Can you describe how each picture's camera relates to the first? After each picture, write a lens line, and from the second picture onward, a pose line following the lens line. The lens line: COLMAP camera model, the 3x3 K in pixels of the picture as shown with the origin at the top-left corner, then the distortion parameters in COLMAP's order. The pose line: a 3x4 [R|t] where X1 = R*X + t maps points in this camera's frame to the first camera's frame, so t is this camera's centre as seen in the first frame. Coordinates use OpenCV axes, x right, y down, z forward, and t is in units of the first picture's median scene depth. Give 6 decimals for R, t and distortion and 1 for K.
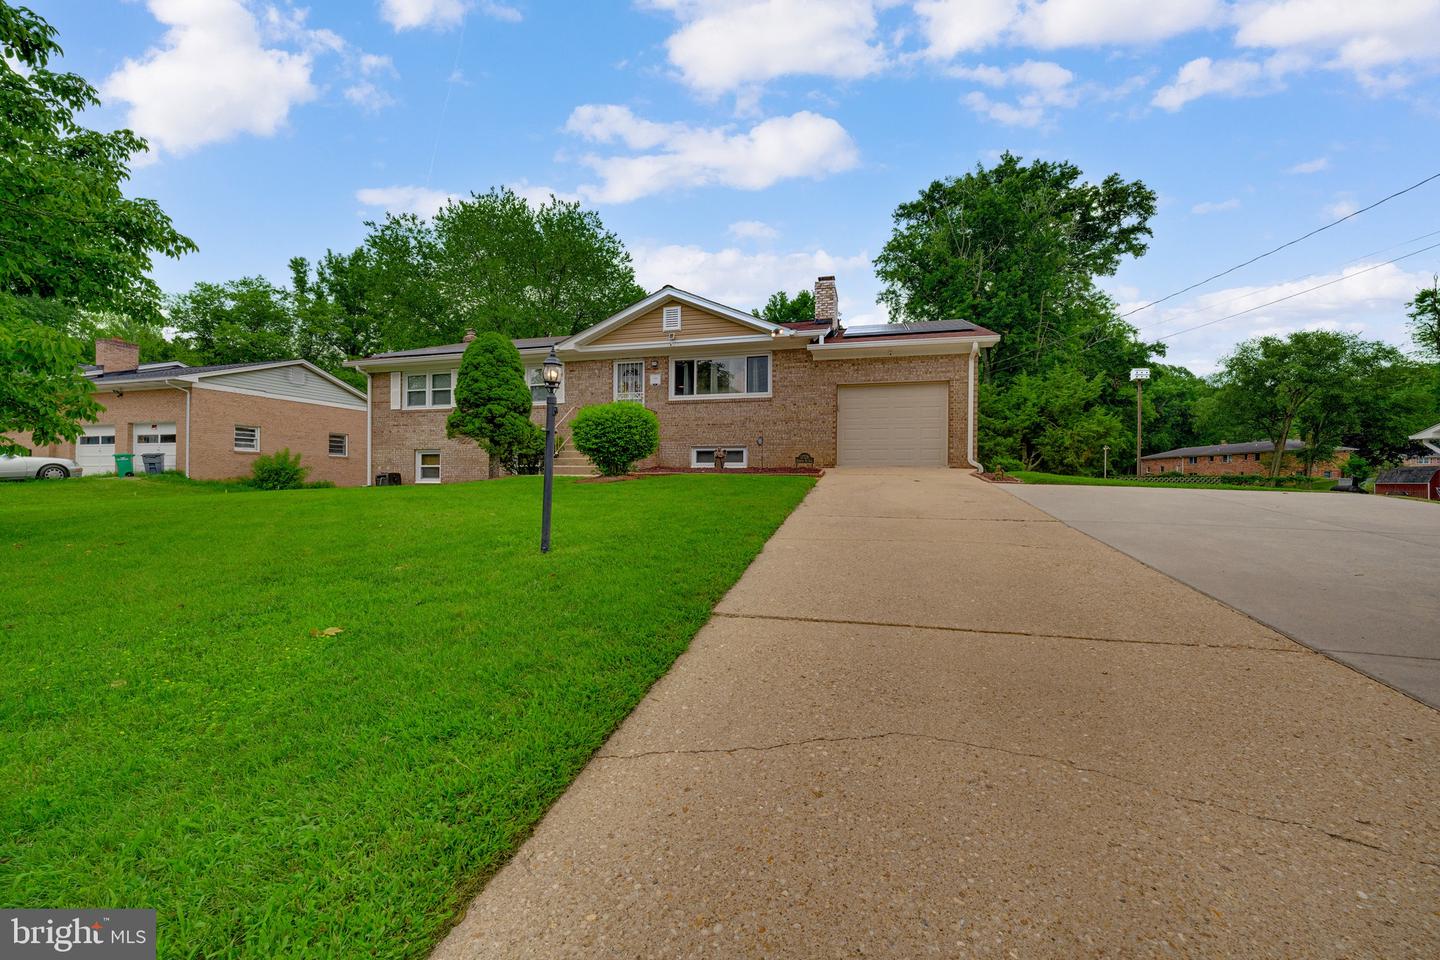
lens RADIAL K [[538.6, 0, 664.1], [0, 538.6, 478.0], [0, 0, 1]] dist [-0.004287, -0.000013]
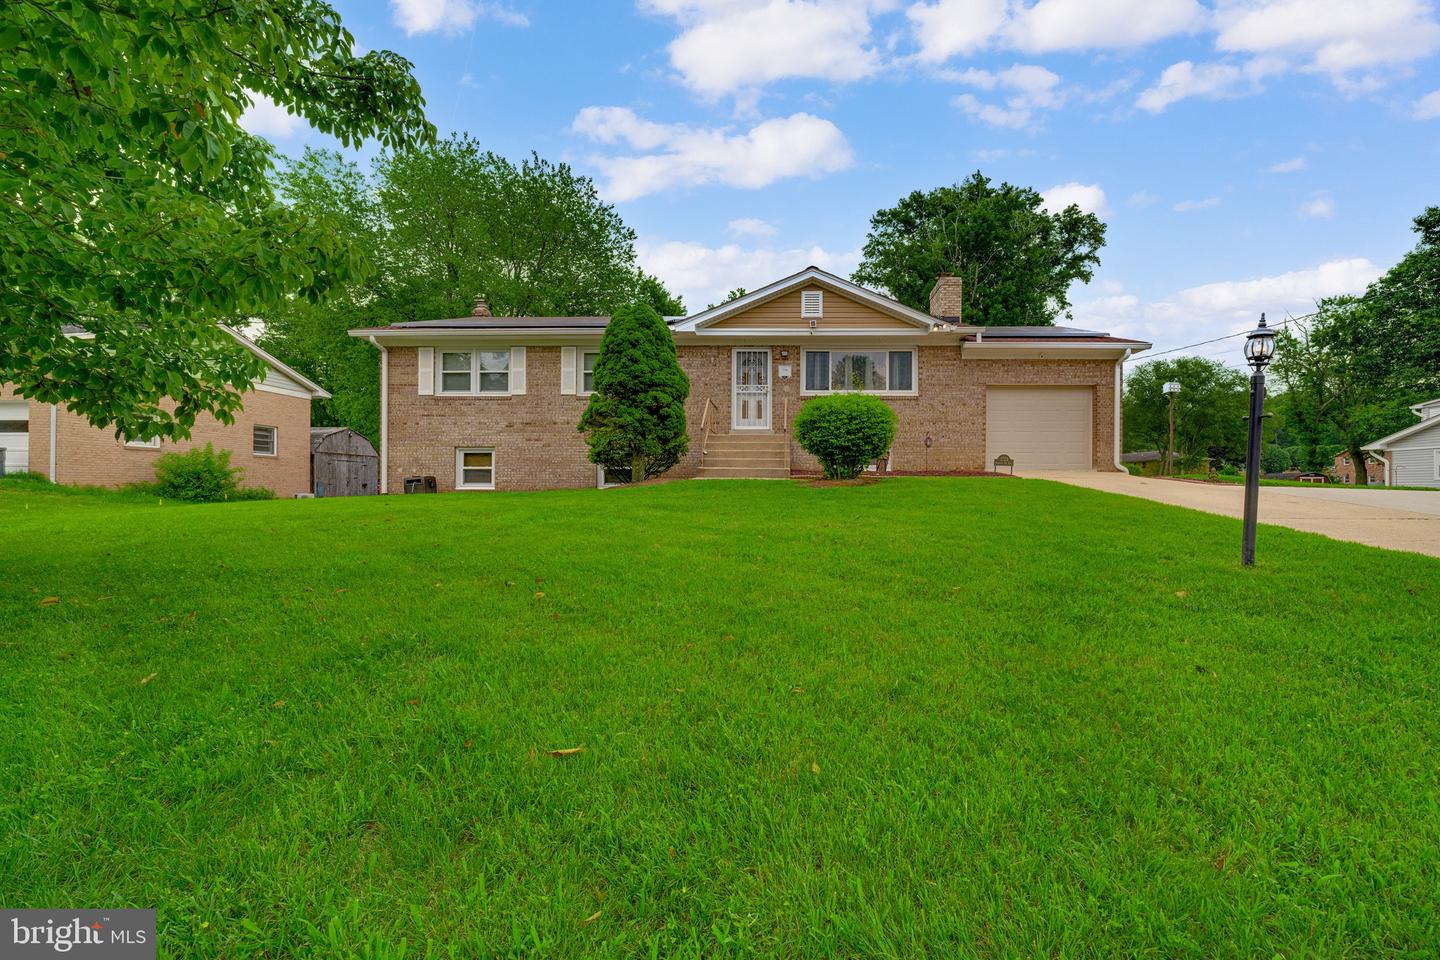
lens RADIAL K [[581.6, 0, 716.2], [0, 581.6, 478.9], [0, 0, 1]] dist [-0.003734, 0.000221]
pose [[0.968919, 0.001106, 0.247378, -0.298680], [0.001635, 0.999940, -0.010876, 0.003964], [-0.247375, 0.010943, 0.968858, 0.083192]]
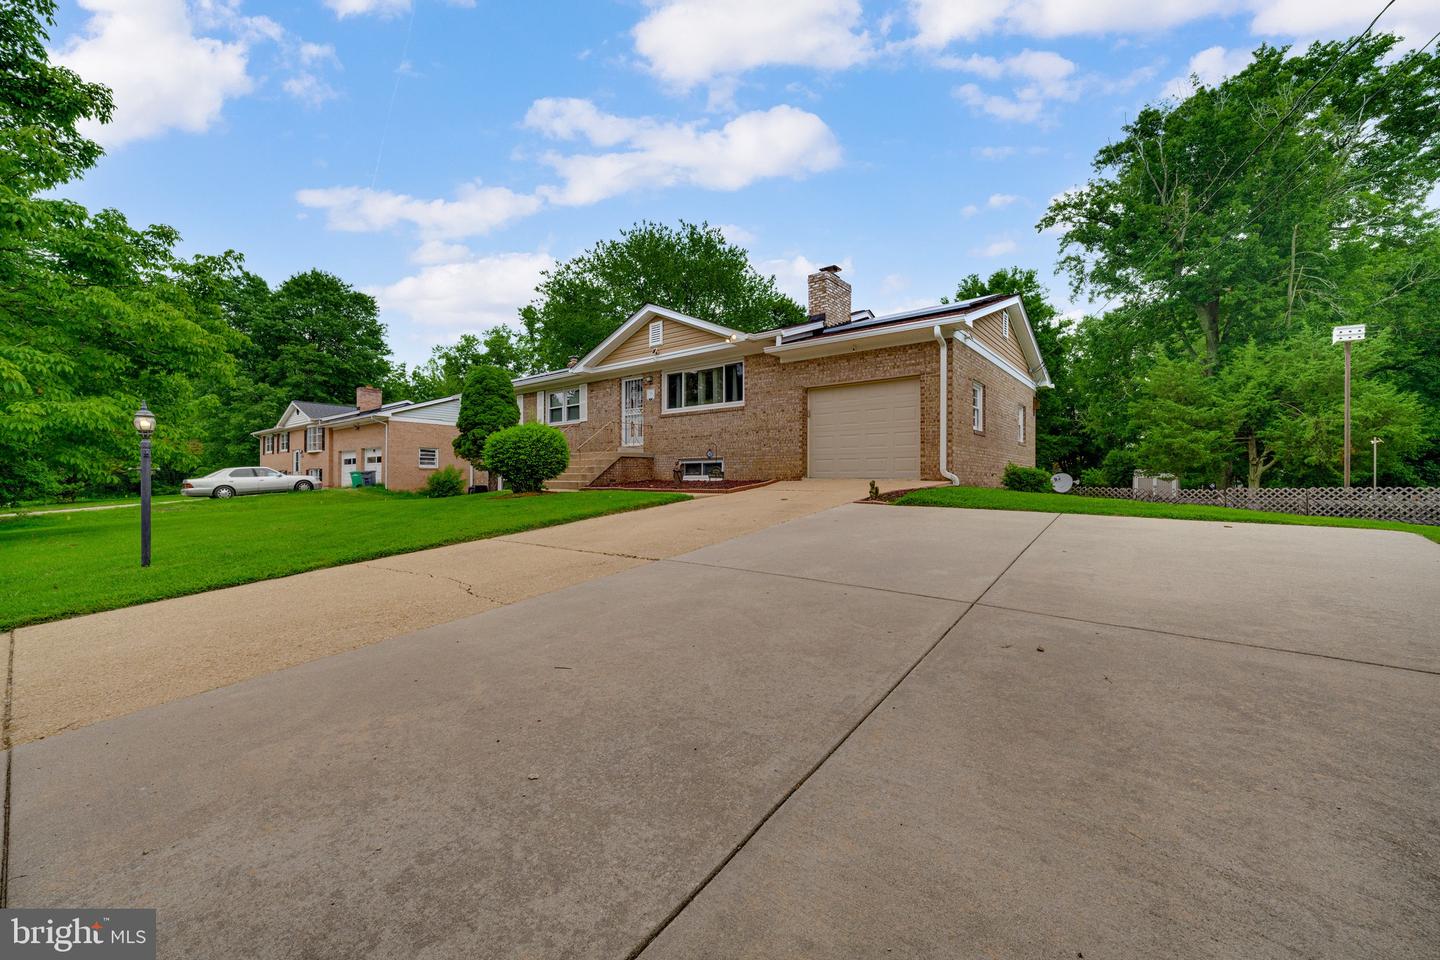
lens RADIAL K [[523.1, 0, 687.7], [0, 523.1, 480.5], [0, 0, 1]] dist [-0.000503, 0.000398]
pose [[0.931622, -0.008605, -0.363327, 0.337098], [0.007043, 0.999959, -0.005623, -0.010505], [0.363361, 0.002680, 0.931645, 0.080906]]
